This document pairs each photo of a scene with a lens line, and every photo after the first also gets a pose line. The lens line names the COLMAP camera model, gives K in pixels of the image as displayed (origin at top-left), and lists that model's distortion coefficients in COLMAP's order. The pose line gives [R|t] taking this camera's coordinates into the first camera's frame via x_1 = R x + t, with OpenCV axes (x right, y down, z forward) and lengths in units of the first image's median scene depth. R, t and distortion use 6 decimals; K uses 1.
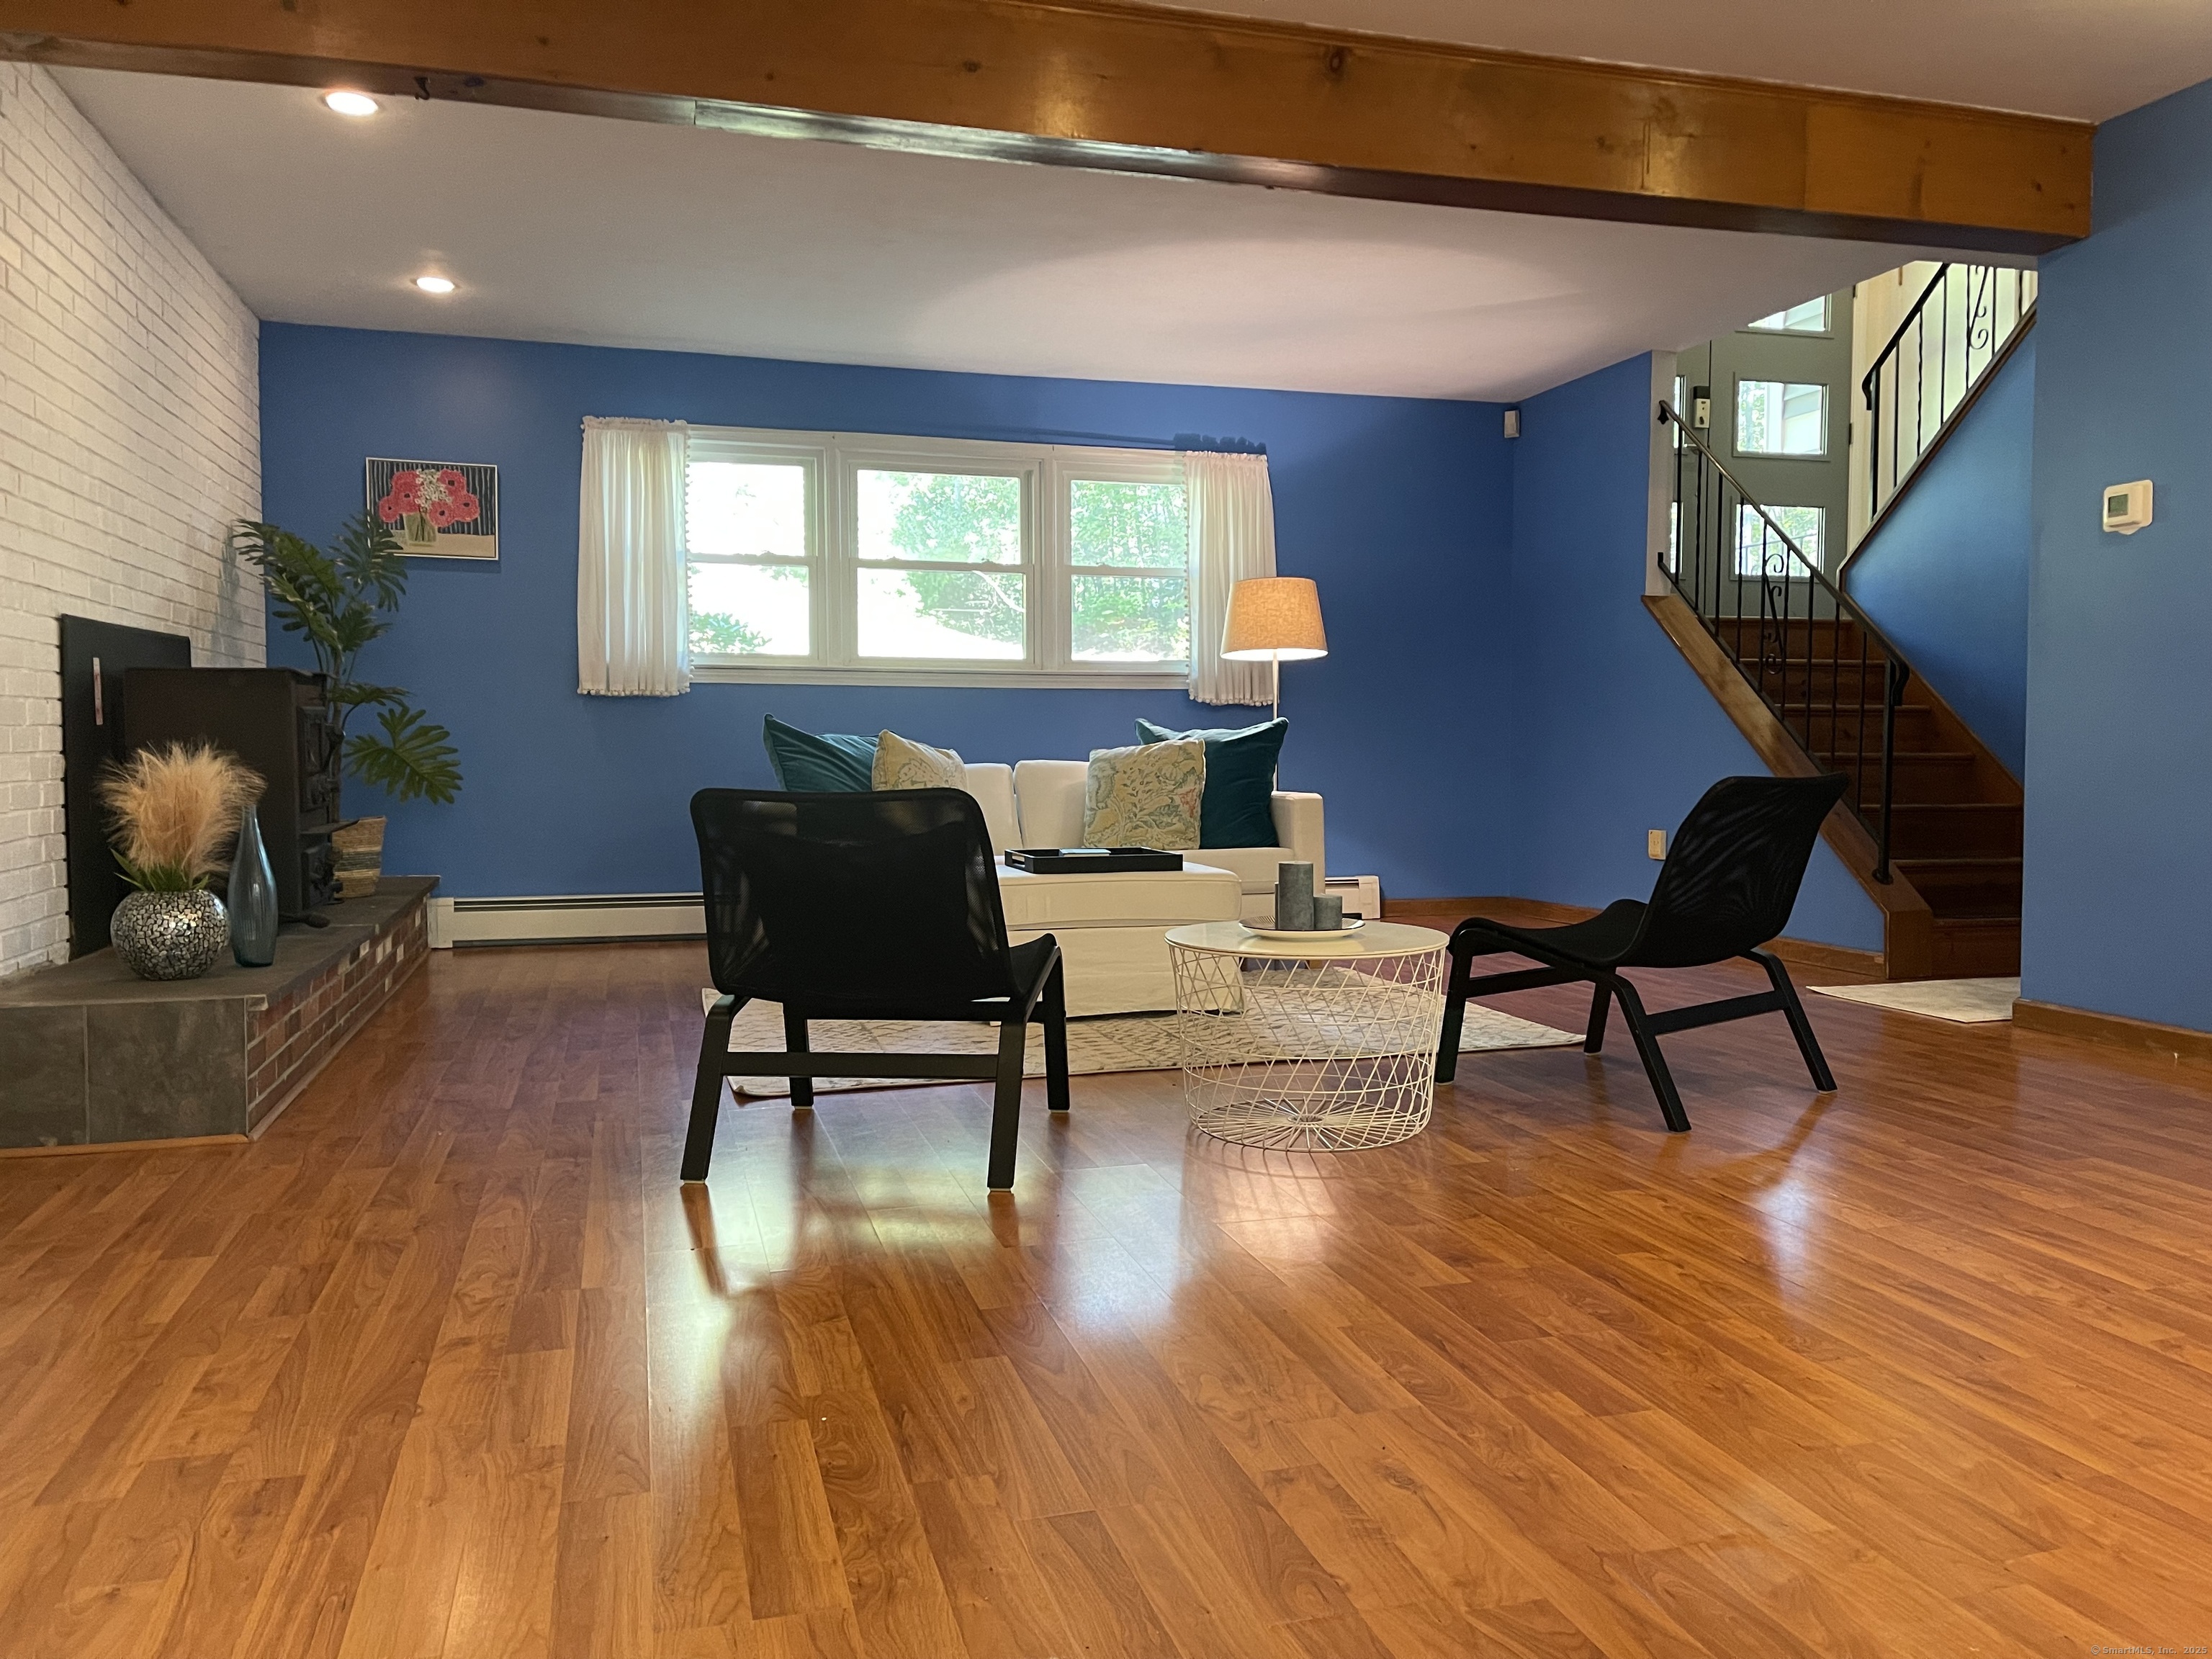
lens RADIAL K [[1682.8, 0, 1113.0], [0, 1682.8, 804.3], [0, 0, 1]] dist [0.024683, -0.002955]
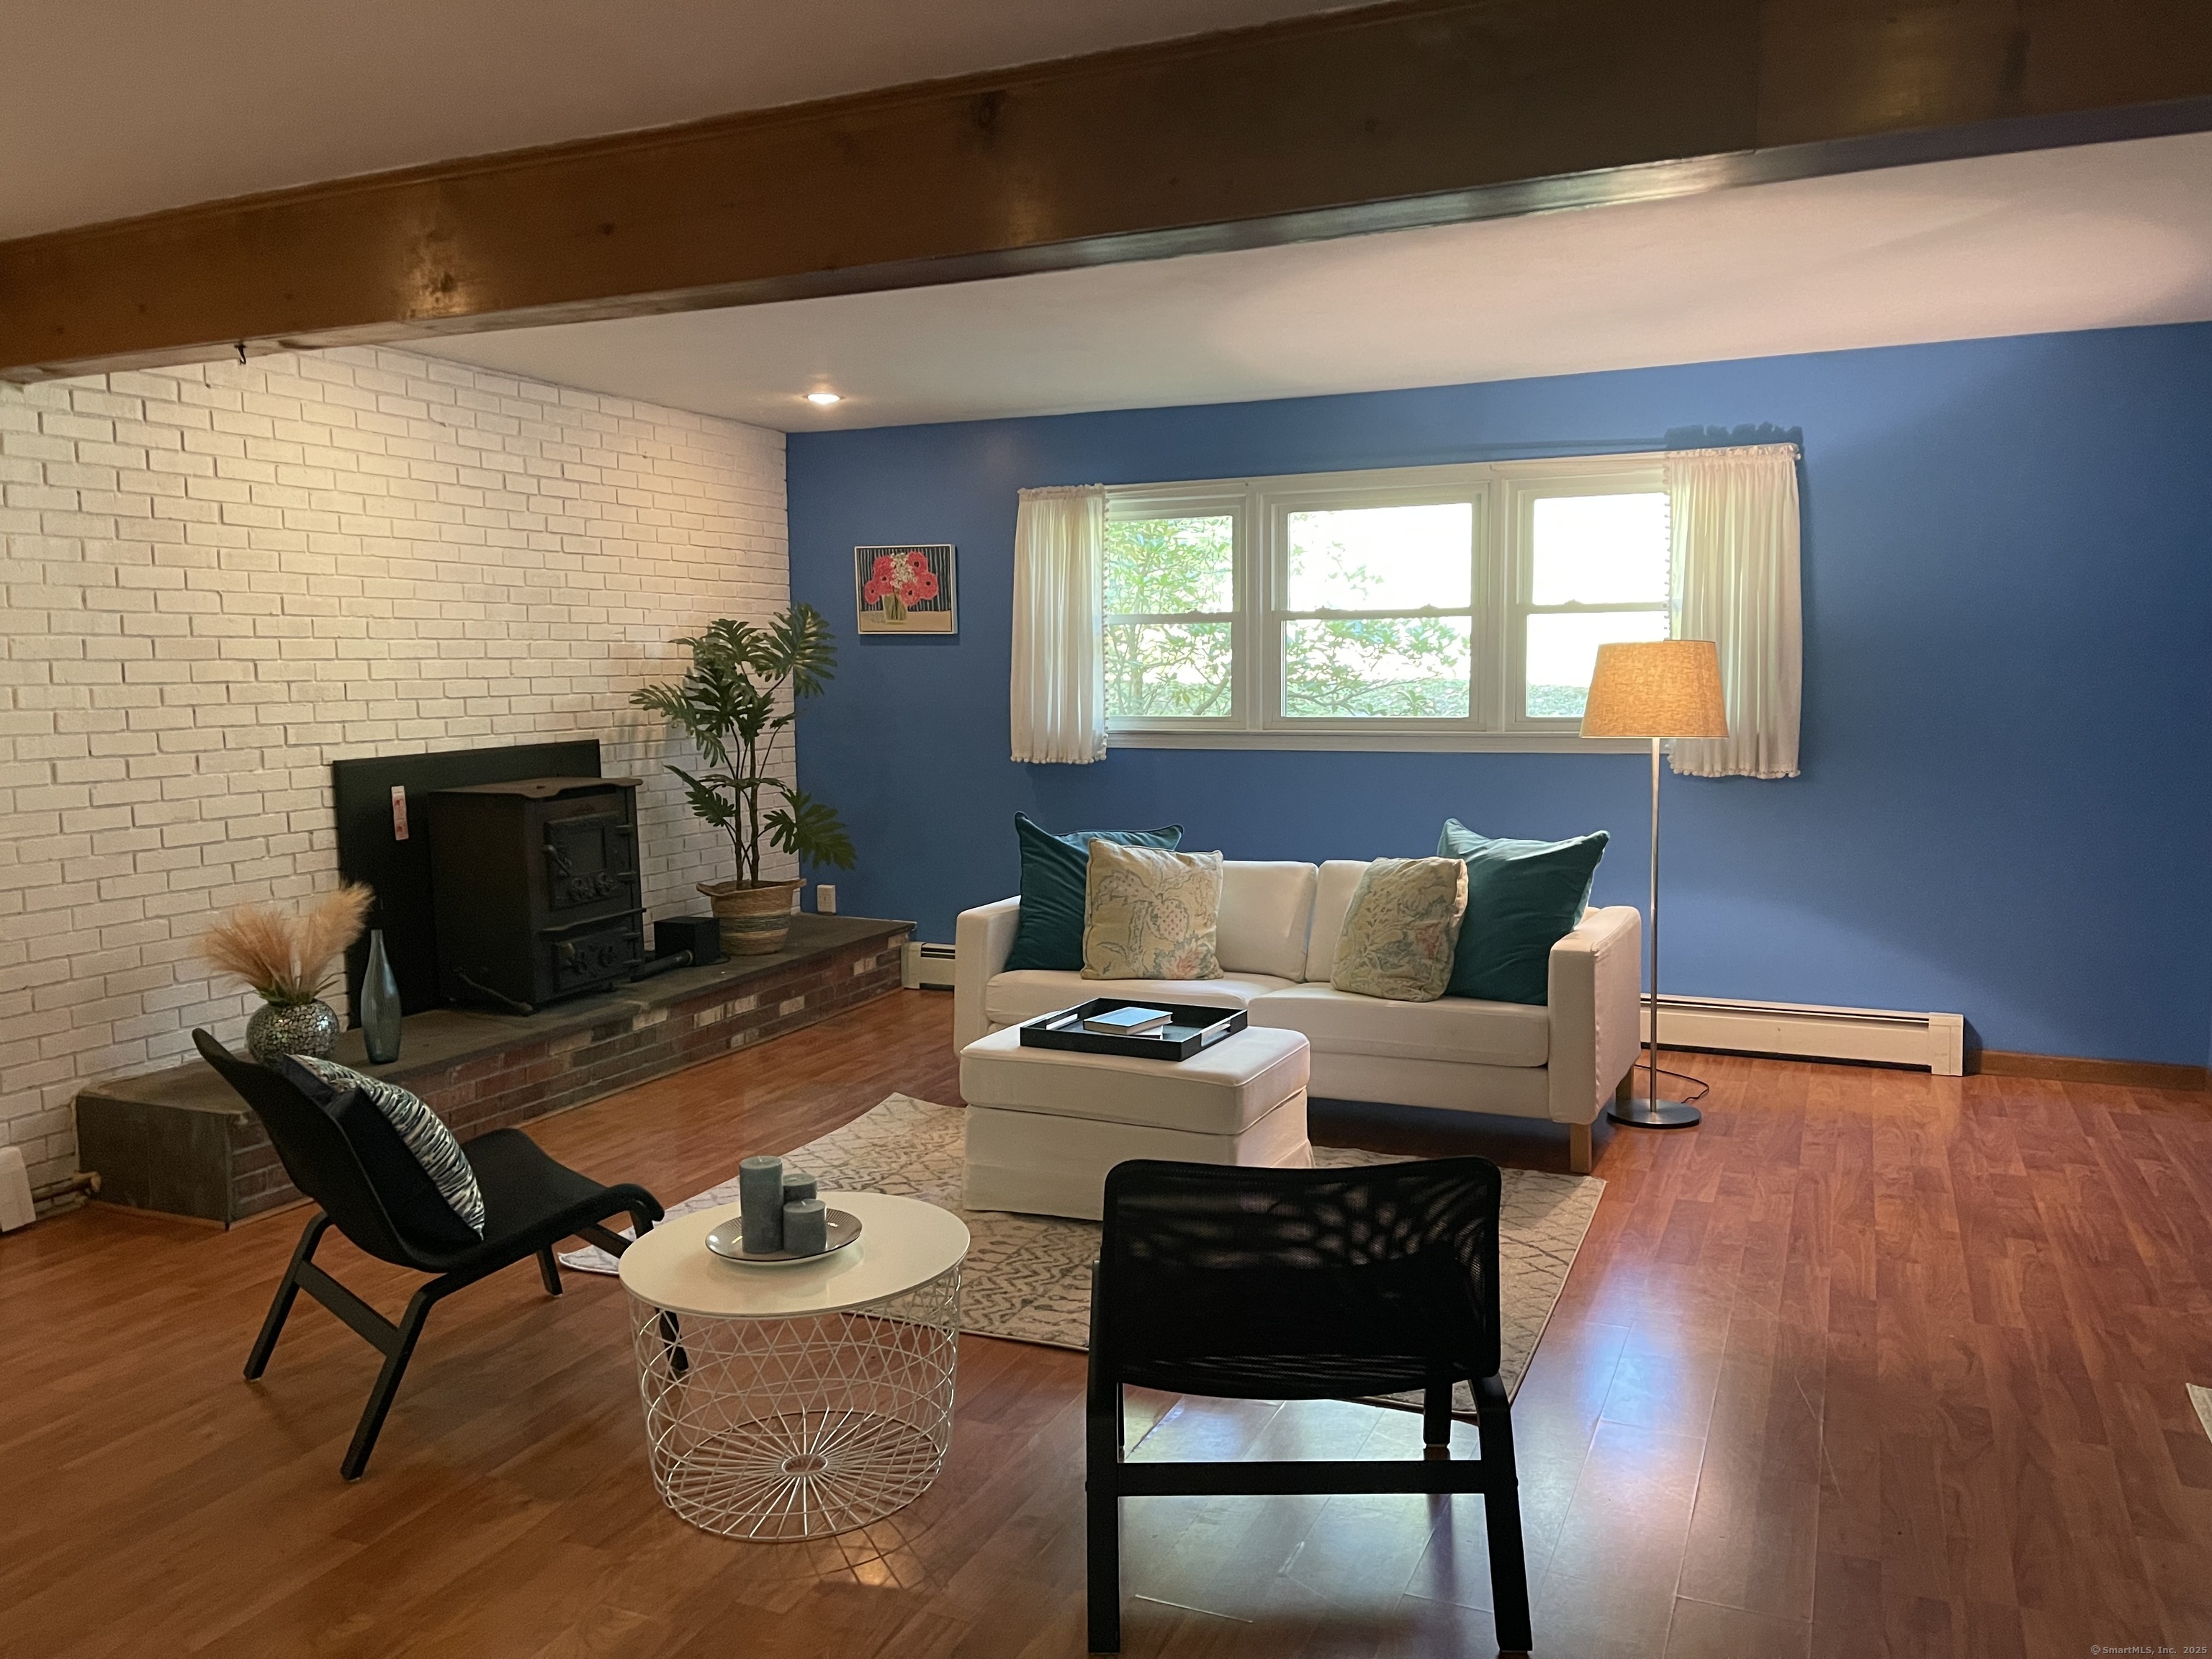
lens RADIAL K [[1670.6, 0, 1106.0], [0, 1670.6, 829.5], [0, 0, 1]] dist [0.058622, -0.000578]
pose [[0.758795, 0.057600, -0.648777, 0.404415], [-0.011981, 0.997148, 0.074516, -0.101620], [0.651219, -0.048769, 0.757321, 0.257761]]
